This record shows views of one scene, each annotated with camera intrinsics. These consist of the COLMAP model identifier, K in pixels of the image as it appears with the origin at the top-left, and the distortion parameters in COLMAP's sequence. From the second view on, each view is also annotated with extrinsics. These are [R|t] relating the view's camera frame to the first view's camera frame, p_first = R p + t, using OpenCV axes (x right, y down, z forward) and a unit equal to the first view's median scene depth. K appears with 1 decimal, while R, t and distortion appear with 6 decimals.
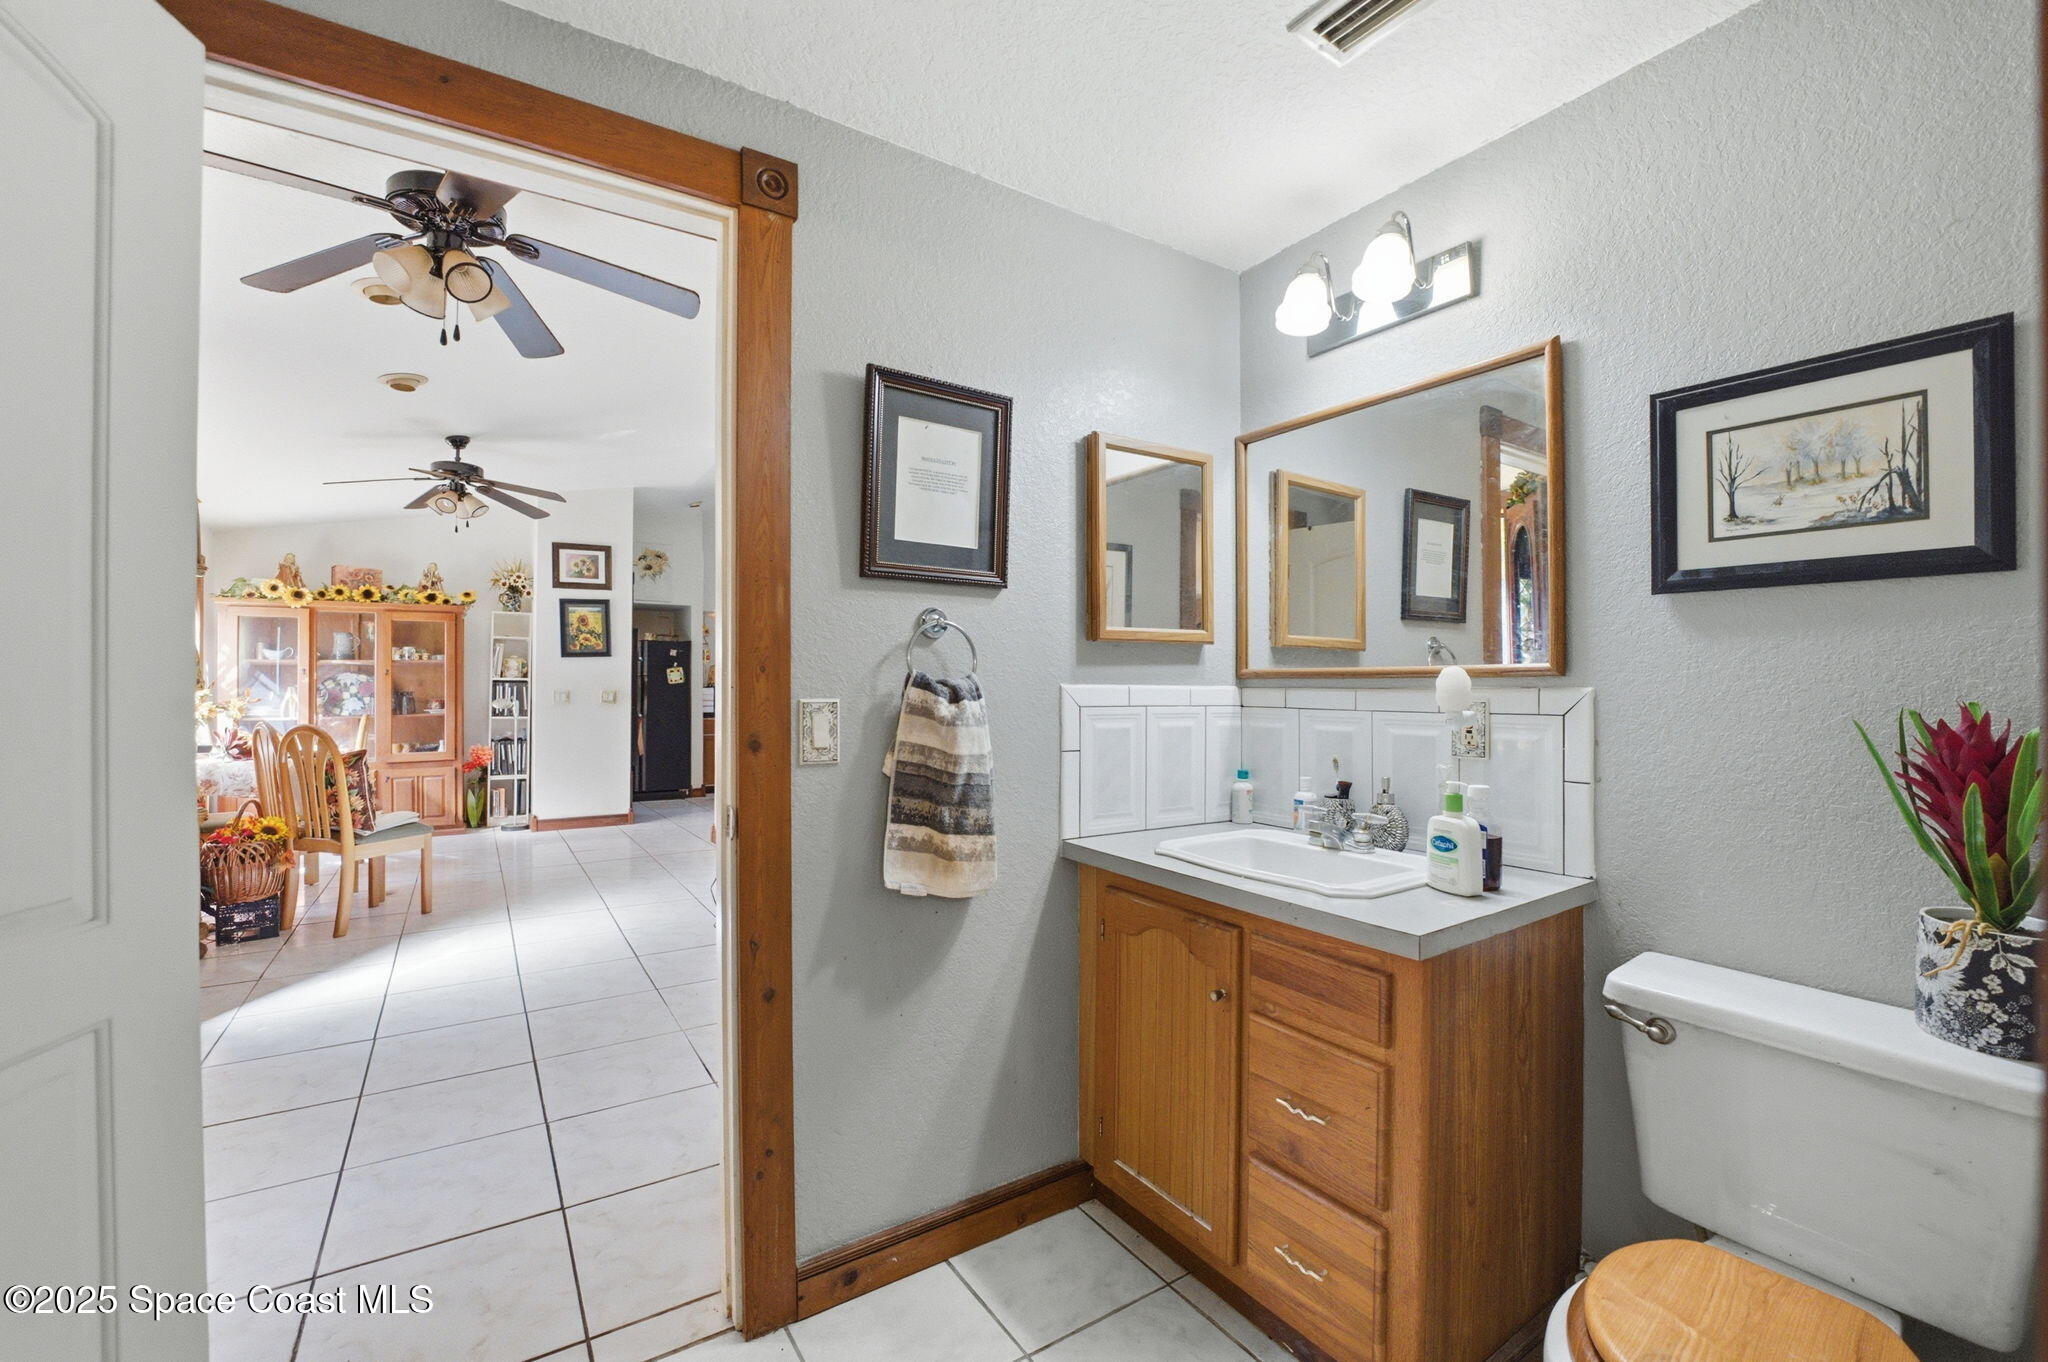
lens RADIAL K [[822.0, 0, 1000.9], [0, 822.0, 683.0], [0, 0, 1]] dist [-0.012761, 0.000229]
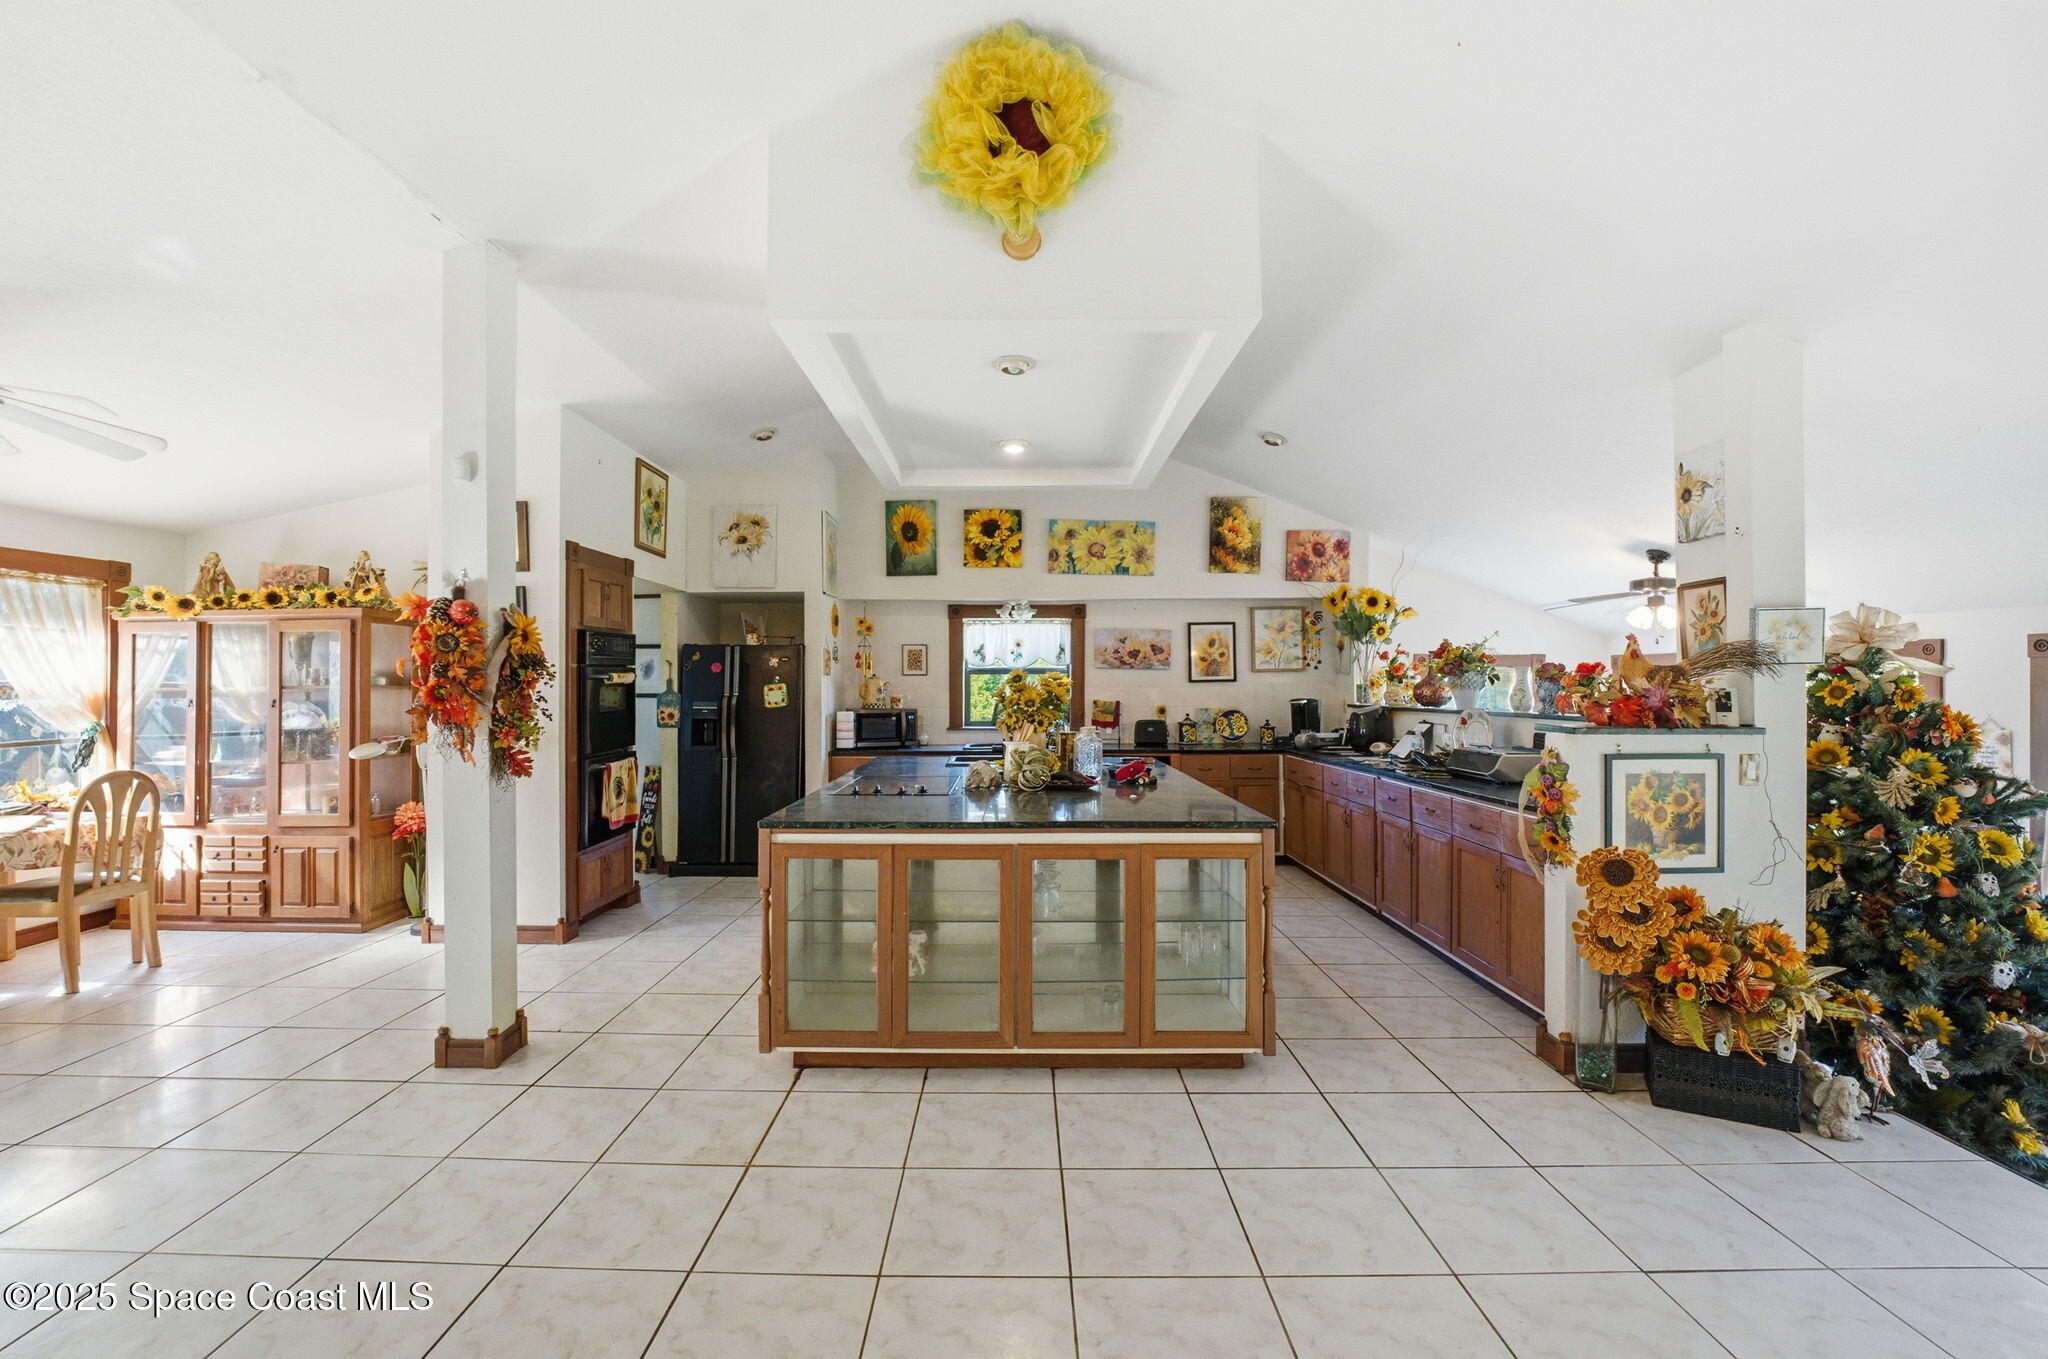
lens RADIAL K [[854.2, 0, 1011.9], [0, 854.2, 674.2], [0, 0, 1]] dist [-0.018042, 0.000076]
pose [[0.832877, -0.008004, -0.553400, 0.208482], [0.006089, 0.999967, -0.005298, -0.029222], [0.553424, 0.001043, 0.832899, 0.694063]]
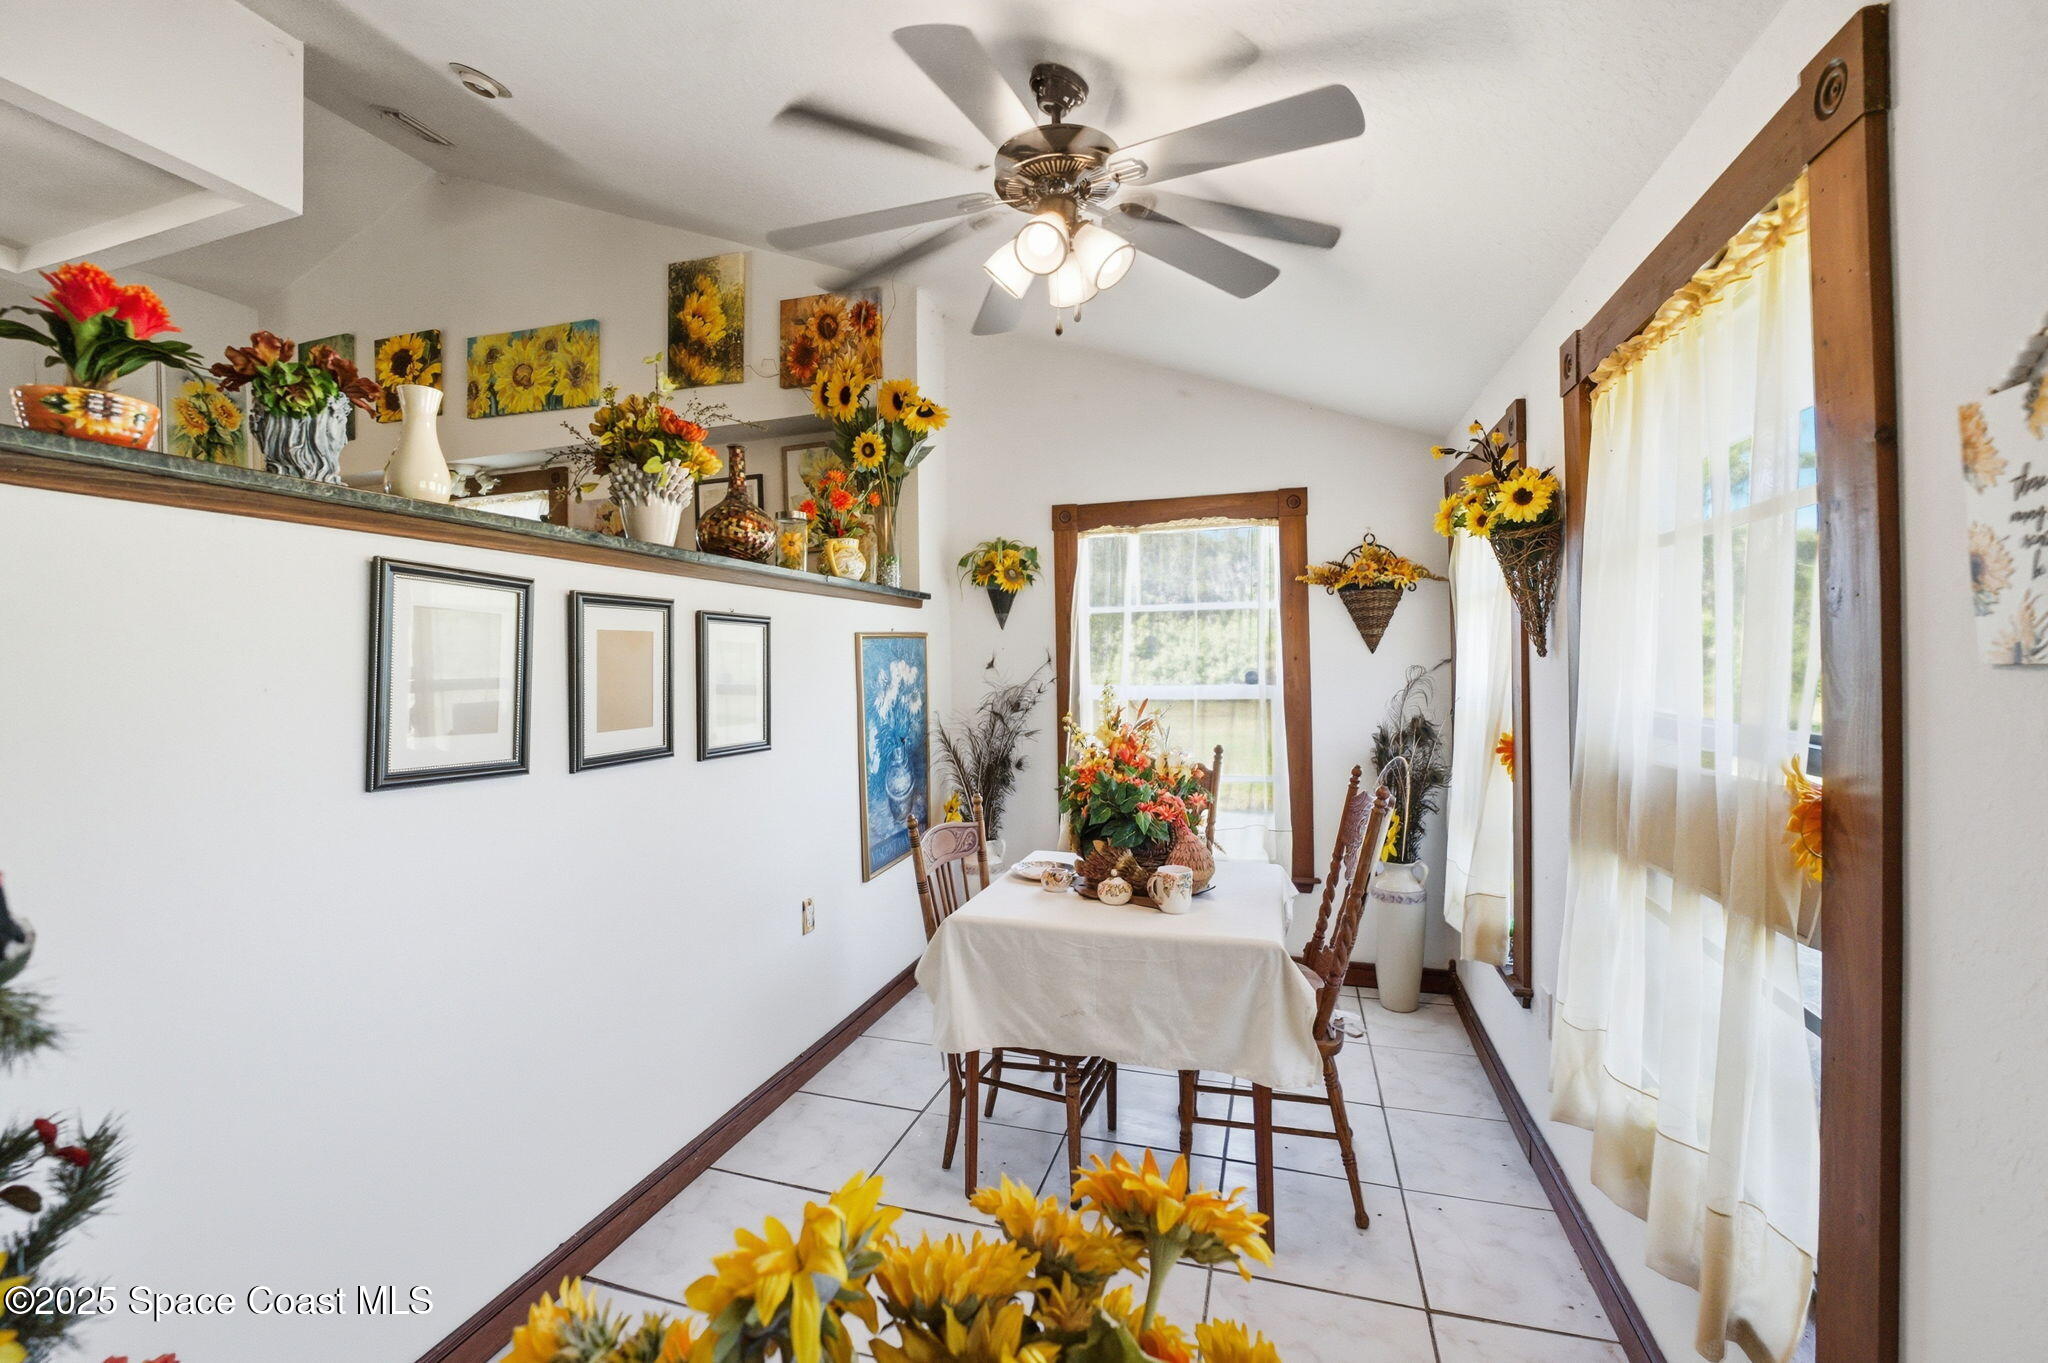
lens RADIAL K [[854.2, 0, 1011.9], [0, 854.2, 676.2], [0, 0, 1]] dist [-0.018042, 0.000076]
pose [[0.634818, -0.012210, -0.772565, 0.478788], [0.020556, 0.999788, 0.001090, 0.059635], [0.772388, -0.016573, 0.634934, 1.487209]]
